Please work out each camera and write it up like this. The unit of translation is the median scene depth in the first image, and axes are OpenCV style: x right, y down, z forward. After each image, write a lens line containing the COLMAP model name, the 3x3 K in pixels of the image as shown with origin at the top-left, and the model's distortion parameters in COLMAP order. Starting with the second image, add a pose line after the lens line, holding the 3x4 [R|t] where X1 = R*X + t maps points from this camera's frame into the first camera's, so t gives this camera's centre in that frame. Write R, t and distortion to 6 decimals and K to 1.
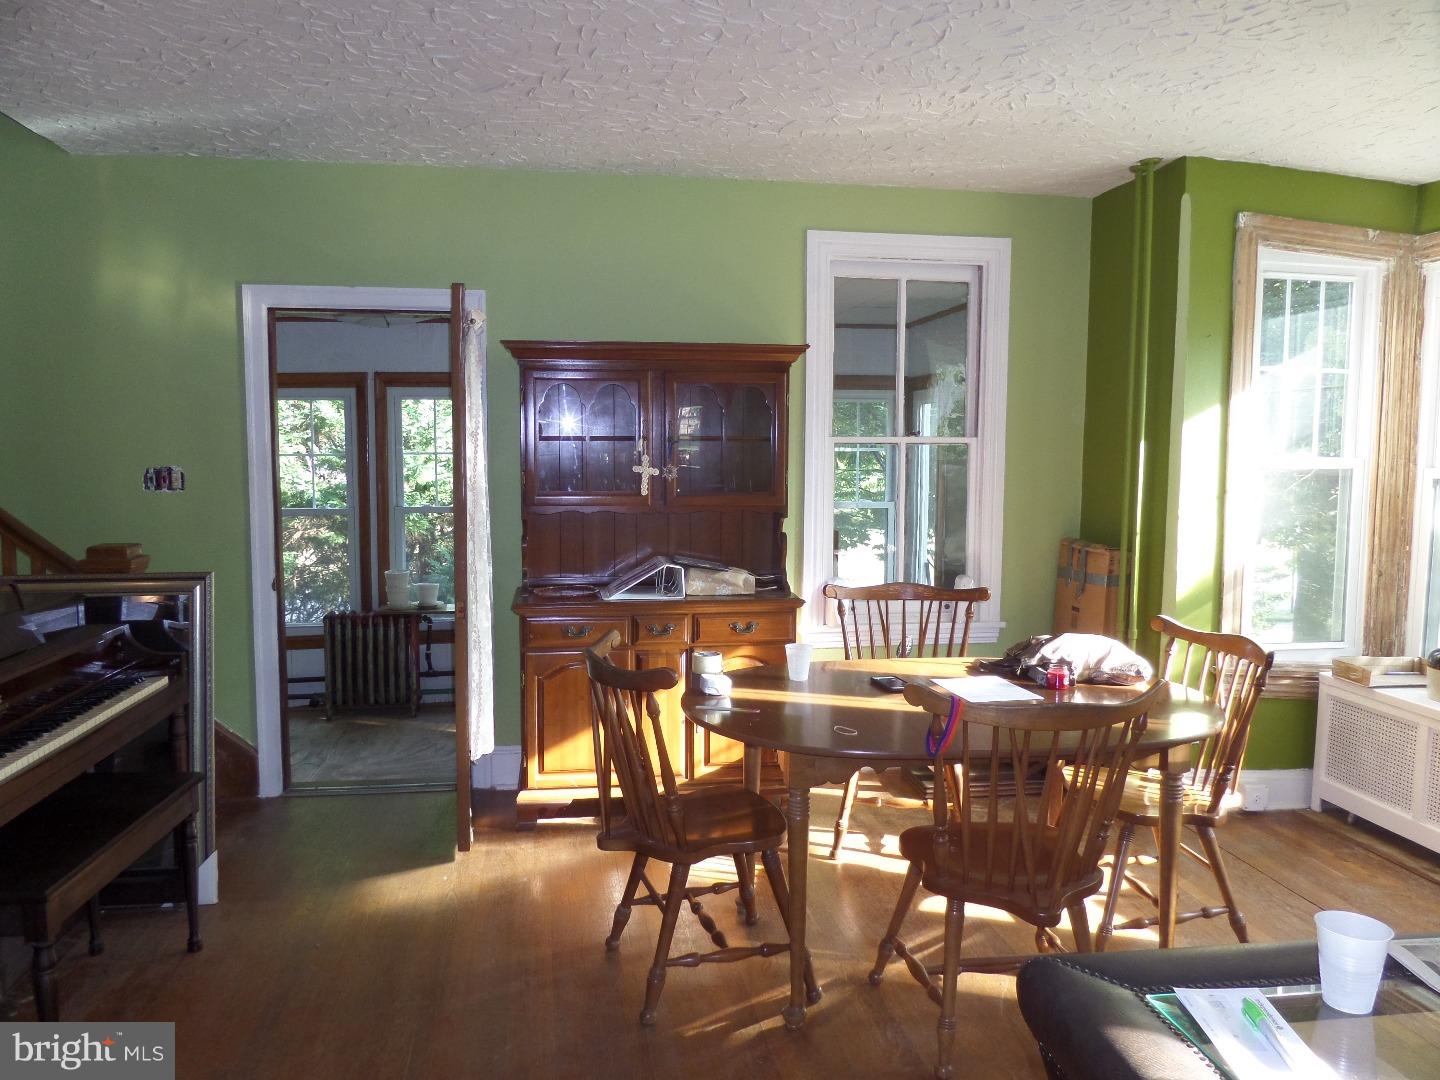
lens RADIAL K [[1019.4, 0, 720.0], [0, 1019.4, 540.0], [0, 0, 1]] dist [-0.030834, 0.005314]
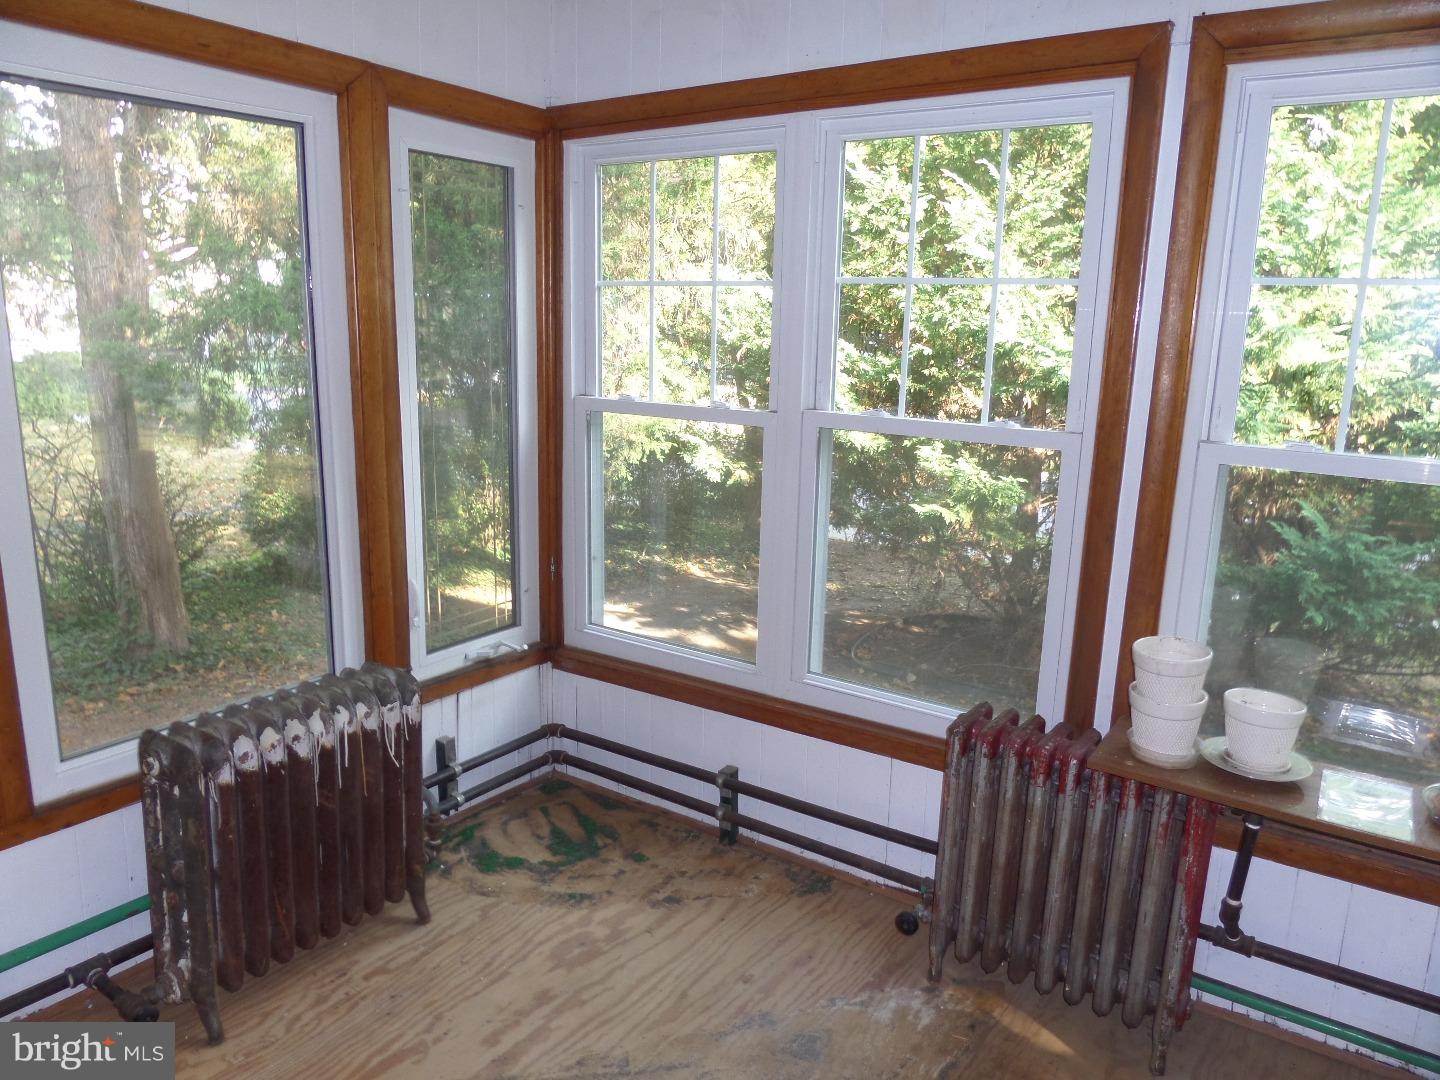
lens RADIAL K [[1019.4, 0, 720.0], [0, 1019.4, 540.0], [0, 0, 1]] dist [-0.030834, 0.005314]
pose [[0.728252, 0.165459, -0.665035, -0.186701], [-0.084750, 0.984711, 0.152188, -0.032222], [0.680048, -0.054469, 0.731141, 0.580898]]
